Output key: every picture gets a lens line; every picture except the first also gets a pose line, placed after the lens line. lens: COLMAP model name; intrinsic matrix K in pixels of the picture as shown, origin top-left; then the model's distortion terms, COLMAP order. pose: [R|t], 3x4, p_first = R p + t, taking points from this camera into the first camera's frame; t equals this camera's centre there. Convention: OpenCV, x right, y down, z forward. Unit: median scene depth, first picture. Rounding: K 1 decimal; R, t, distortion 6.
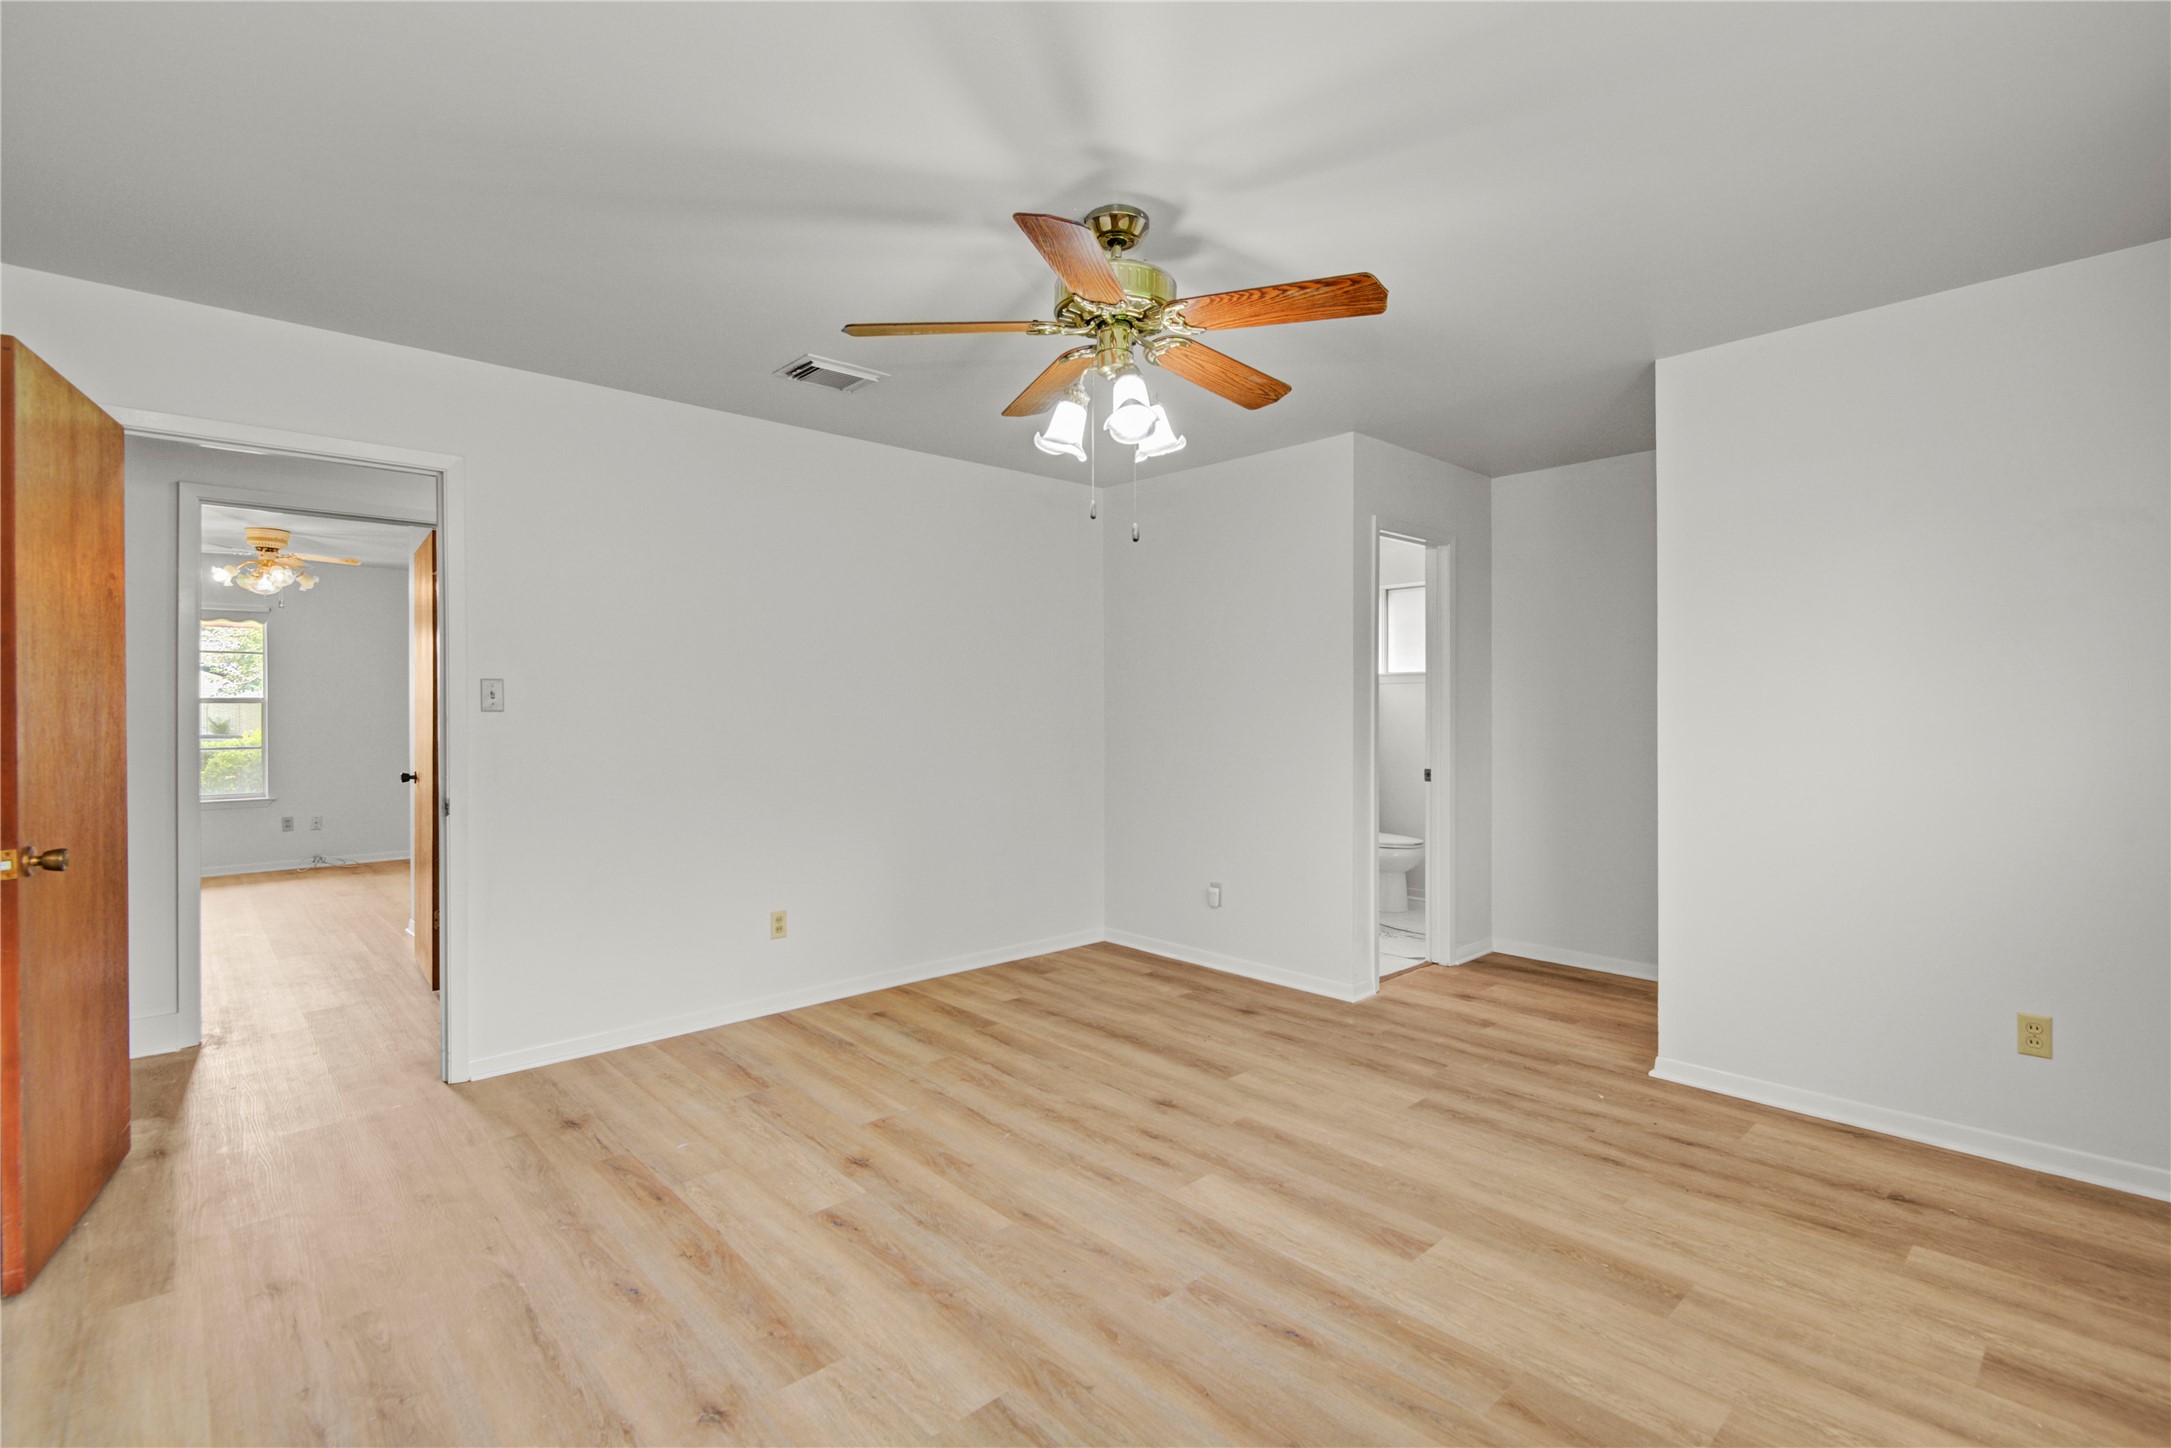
lens RADIAL K [[984.6, 0, 1081.8], [0, 984.6, 719.8], [0, 0, 1]] dist [0.006553, -0.006446]
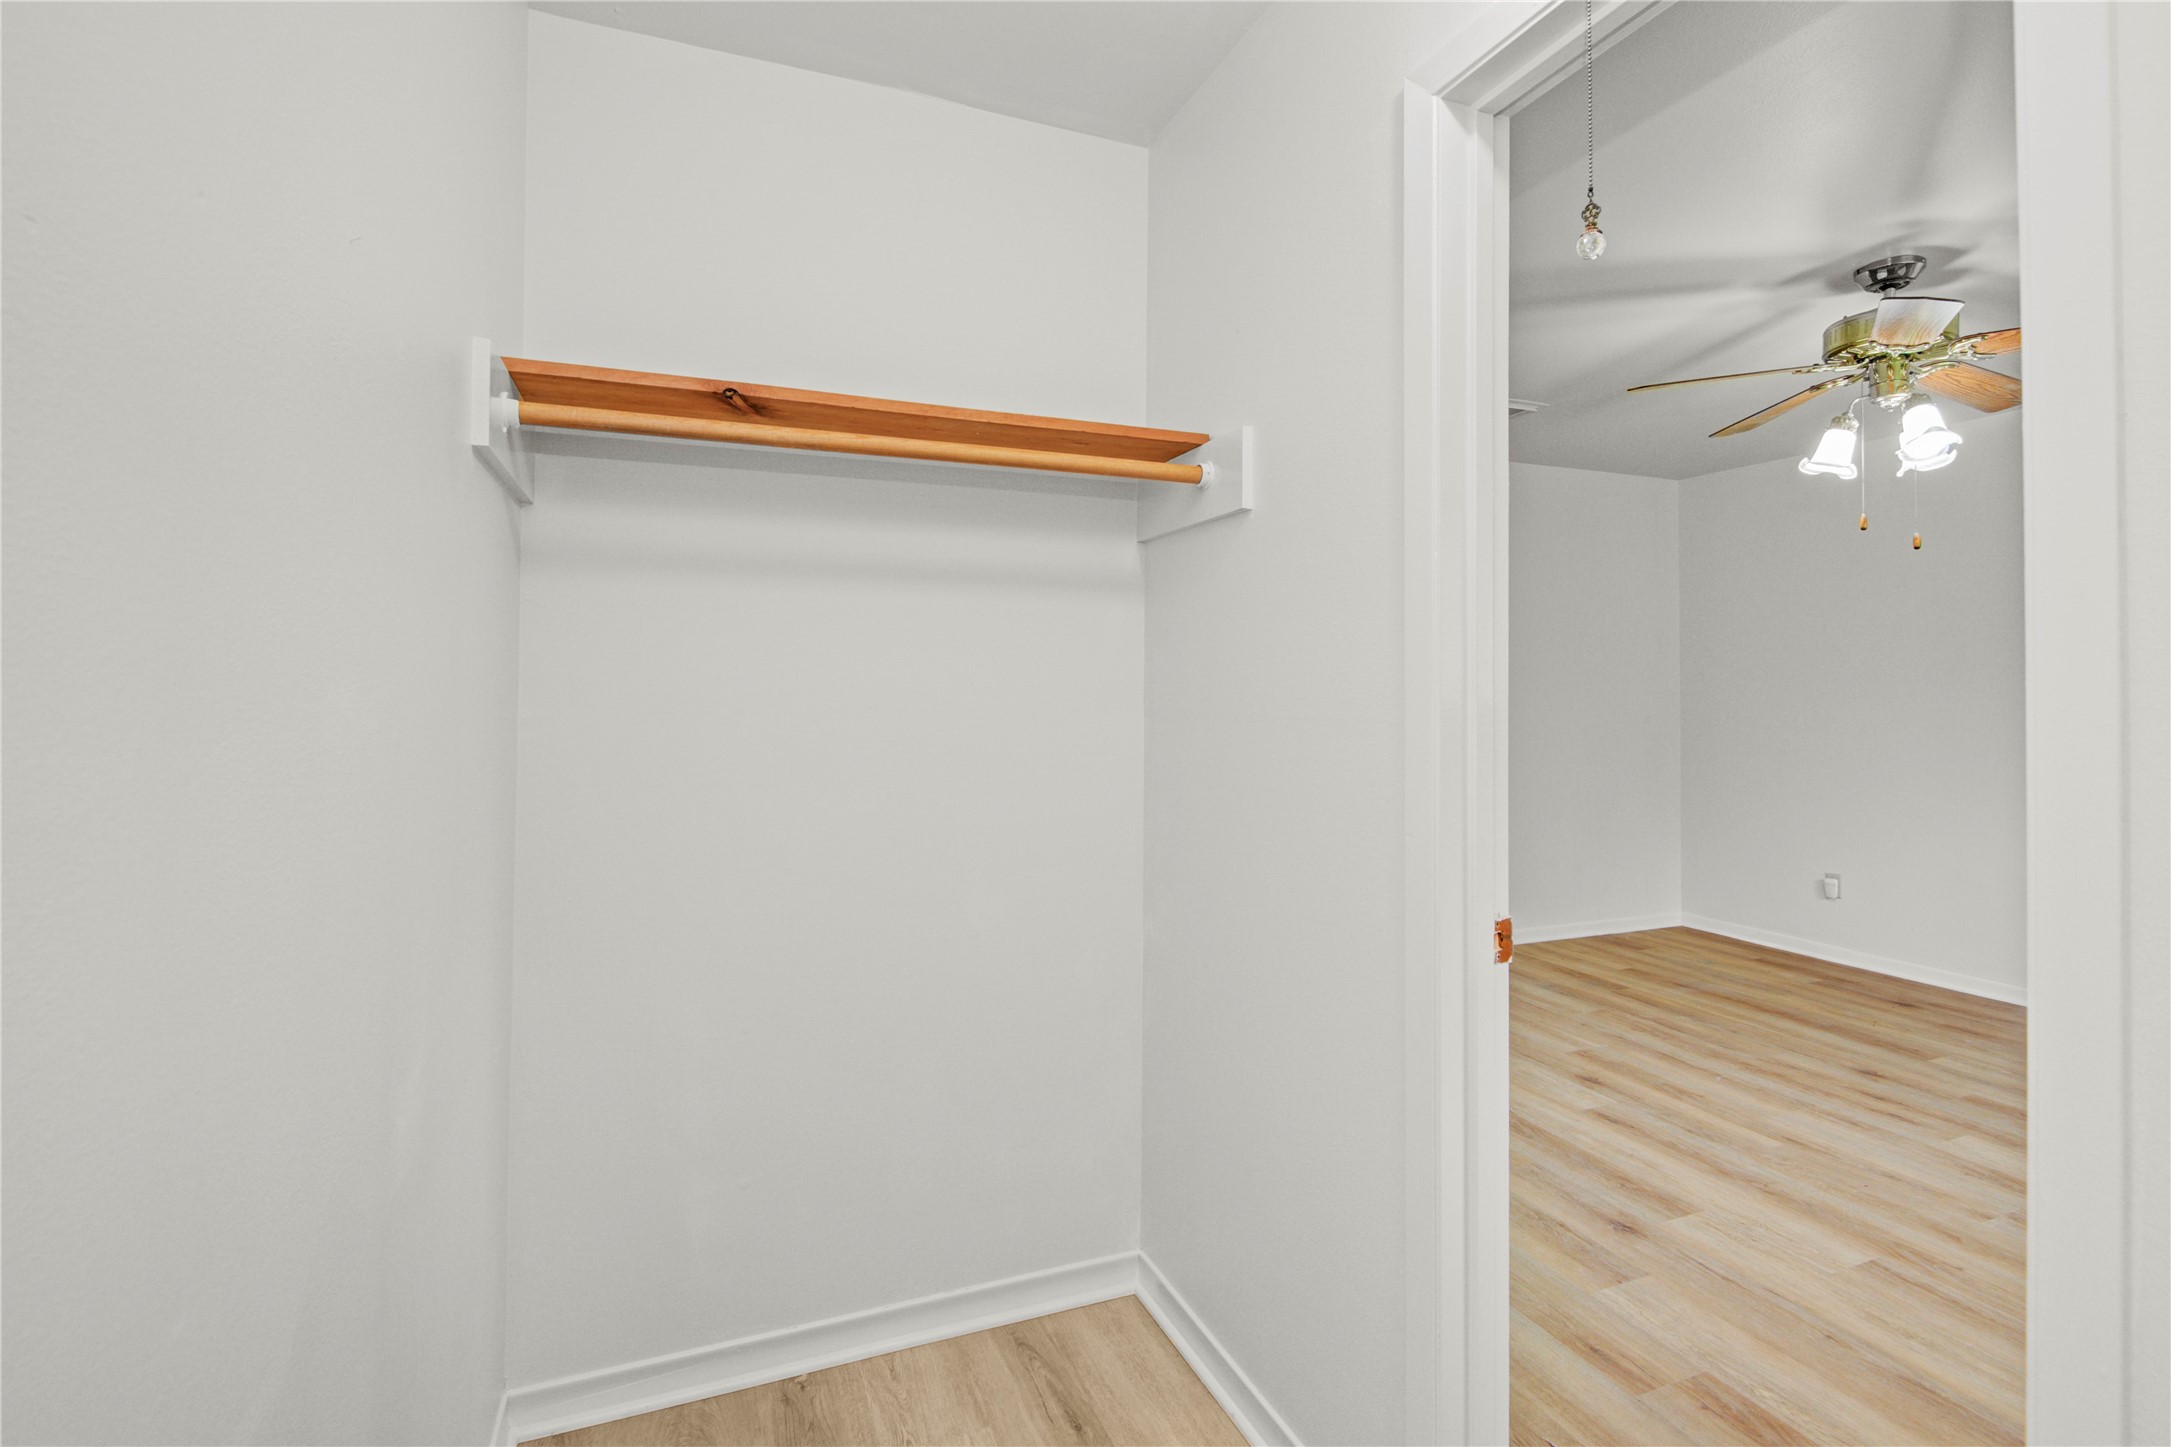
lens RADIAL K [[984.6, 0, 1080.3], [0, 984.6, 695.3], [0, 0, 1]] dist [0.006553, -0.006446]
pose [[0.933832, 0.002896, -0.357701, -0.336975], [-0.006471, 0.999940, -0.008799, 0.000345], [0.357655, 0.010532, 0.933795, -0.298581]]
